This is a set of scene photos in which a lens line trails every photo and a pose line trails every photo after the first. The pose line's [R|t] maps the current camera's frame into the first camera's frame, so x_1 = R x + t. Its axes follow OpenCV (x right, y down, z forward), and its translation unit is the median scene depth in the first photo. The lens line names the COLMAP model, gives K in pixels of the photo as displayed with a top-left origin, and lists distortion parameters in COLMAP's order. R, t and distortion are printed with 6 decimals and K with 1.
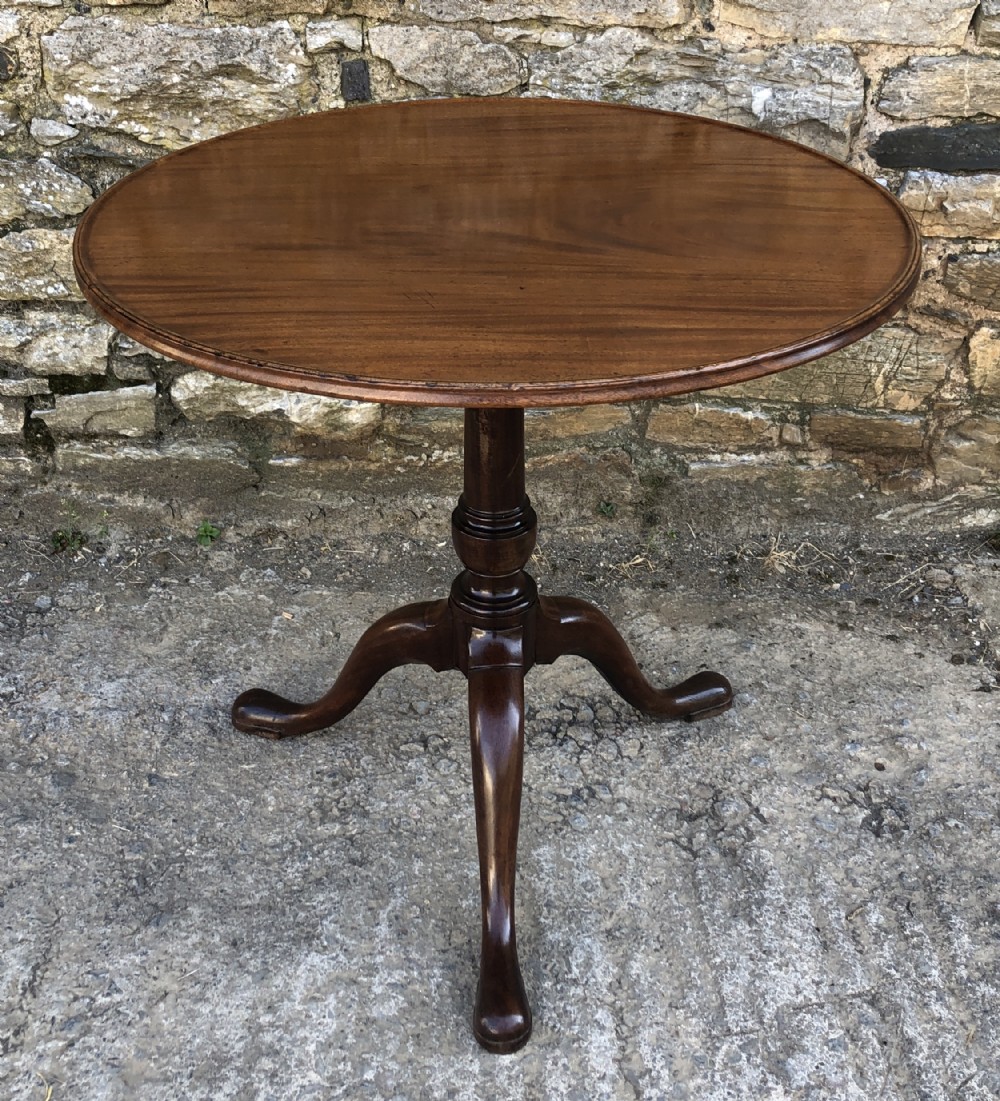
lens RADIAL K [[1455.8, 0, 467.5], [0, 1455.8, 450.1], [0, 0, 1]] dist [0.025355, 0.000000]
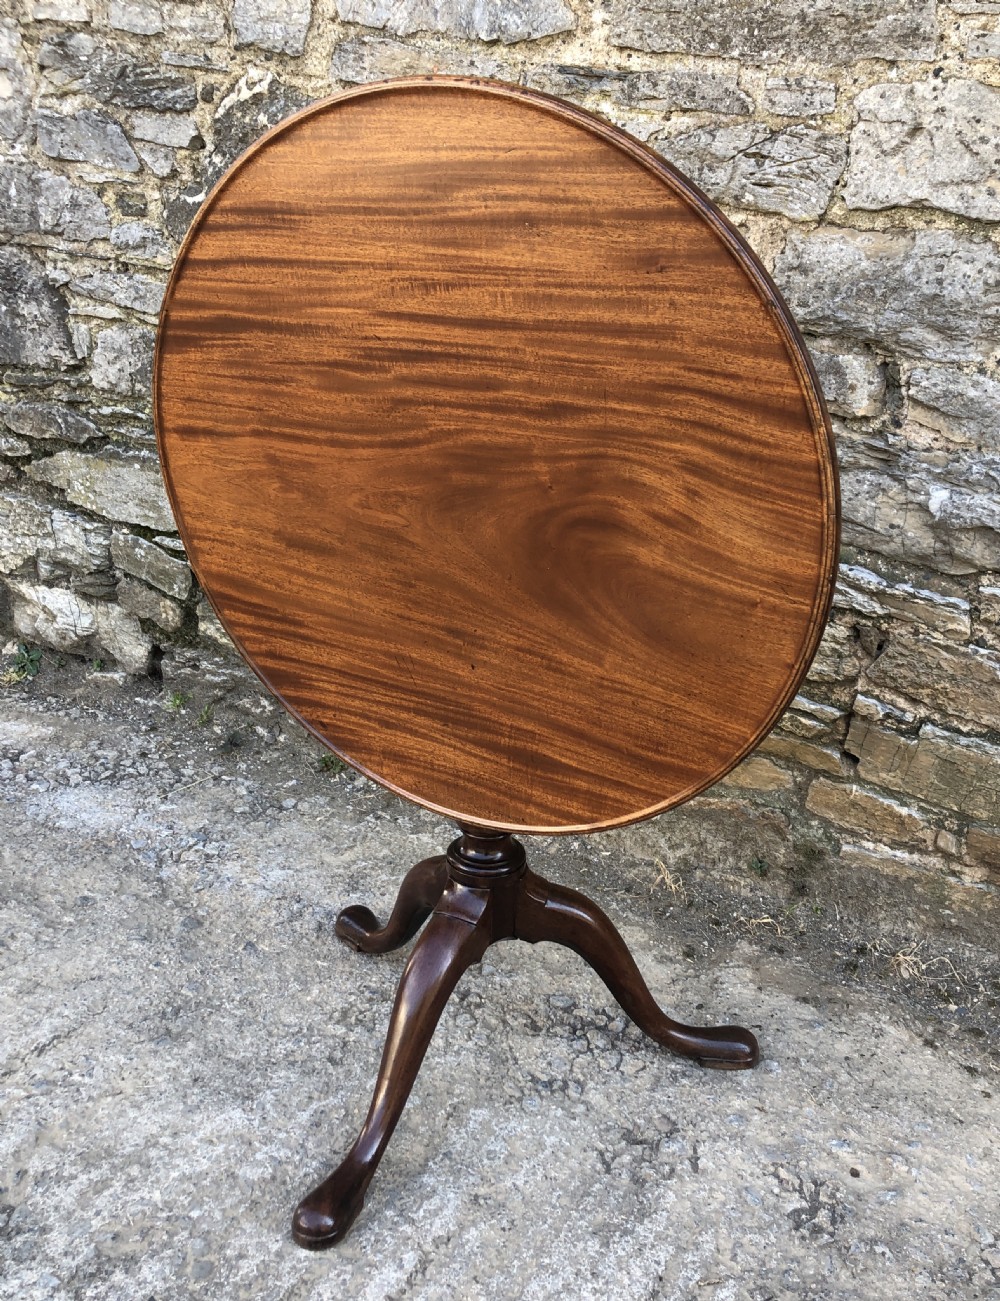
lens RADIAL K [[1284.9, 0, 540.1], [0, 1284.9, 659.8], [0, 0, 1]] dist [0.028809, 0.000000]
pose [[0.879074, 0.216638, -0.424613, 0.372580], [-0.275510, 0.957820, -0.081705, 0.020625], [0.389003, 0.188810, 0.901681, 0.093790]]
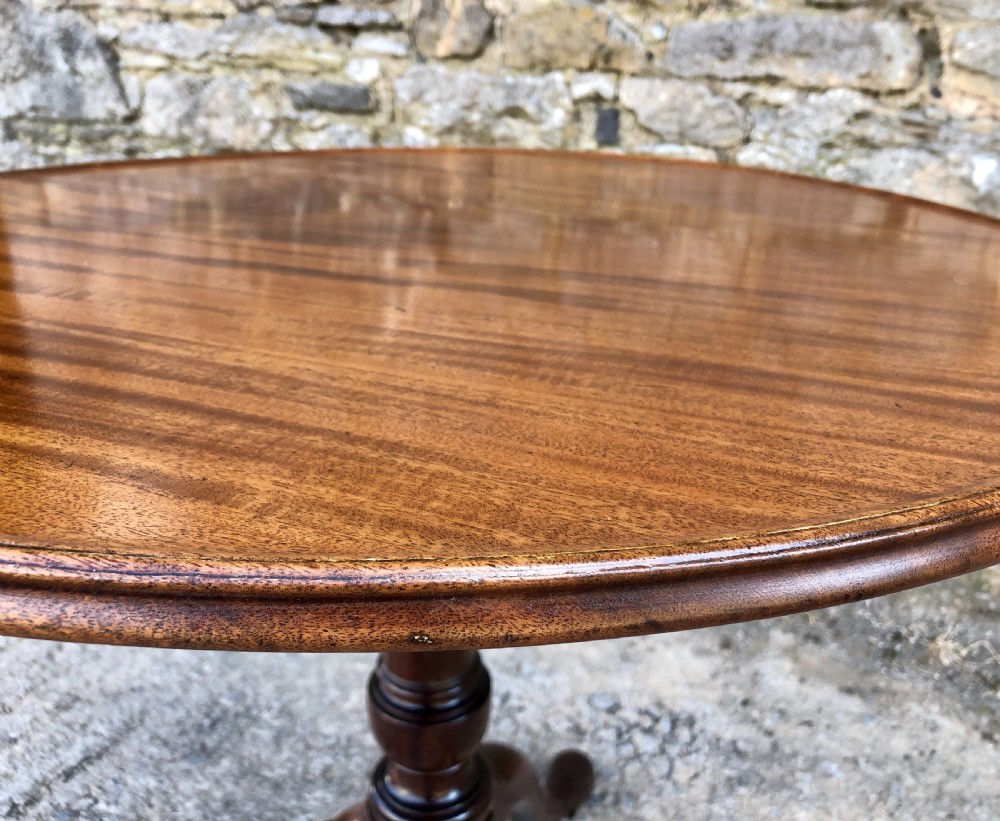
lens RADIAL K [[917.5, 0, 517.3], [0, 917.5, 404.2], [0, 0, 1]] dist [0.001298, 0.000000]
pose [[0.875388, 0.192175, -0.443582, 0.235672], [-0.244581, 0.967548, -0.063493, 0.028870], [0.416985, 0.164072, 0.893982, 0.349064]]
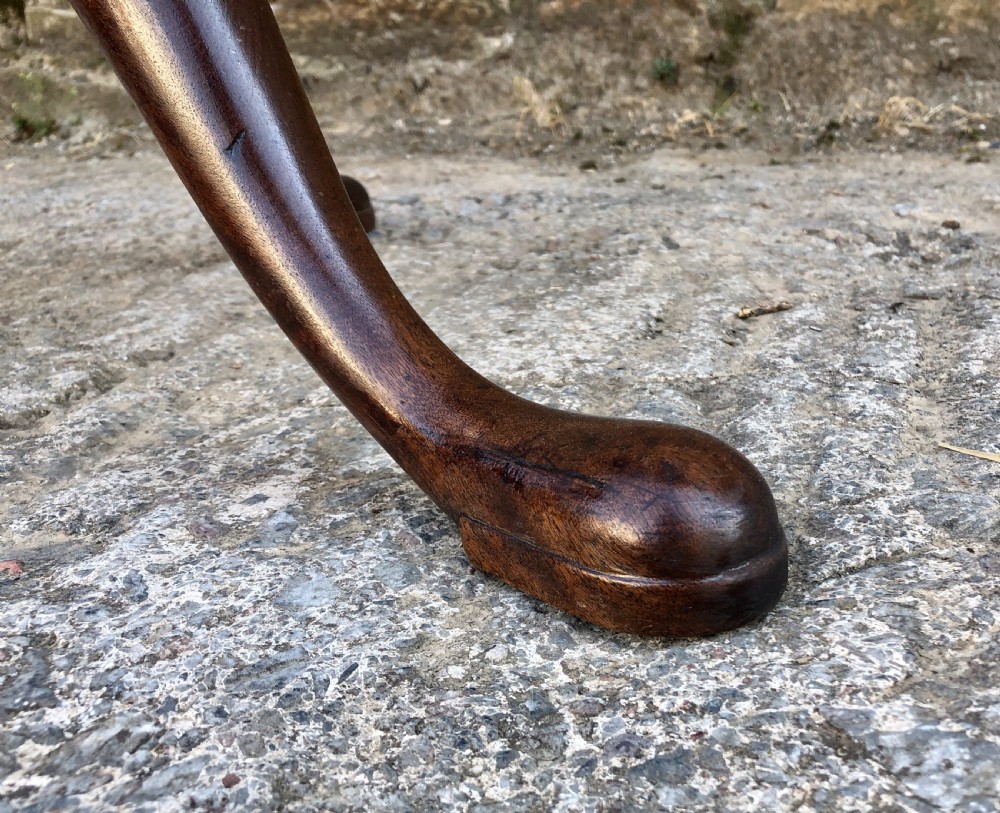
lens RADIAL K [[1115.5, 0, 598.7], [0, 1115.5, 470.1], [0, 0, 1]] dist [0.009280, 0.000000]
pose [[0.962180, 0.060305, -0.265654, 0.261882], [-0.086151, 0.992500, -0.086729, 0.336756], [0.258431, 0.106335, 0.960159, 0.567991]]
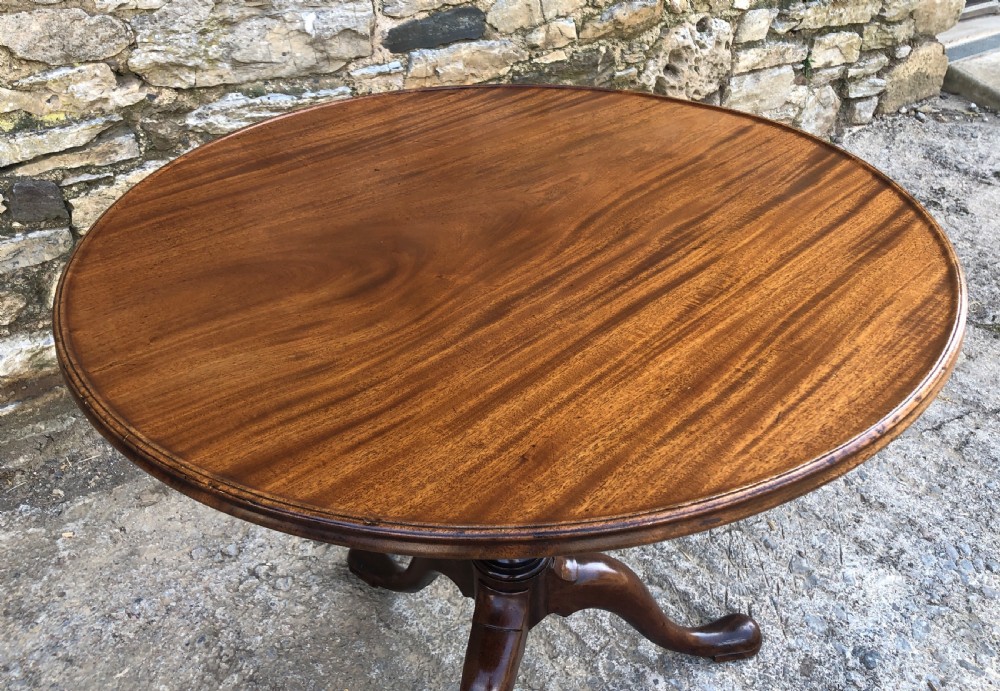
lens RADIAL K [[907.8, 0, 502.3], [0, 907.8, 270.9], [0, 0, 1]] dist [0.025712, 0.000000]
pose [[0.782989, -0.326892, 0.529216, -0.187168], [0.312785, 0.942305, 0.119278, -0.067997], [-0.537674, 0.072137, 0.840061, 0.212204]]
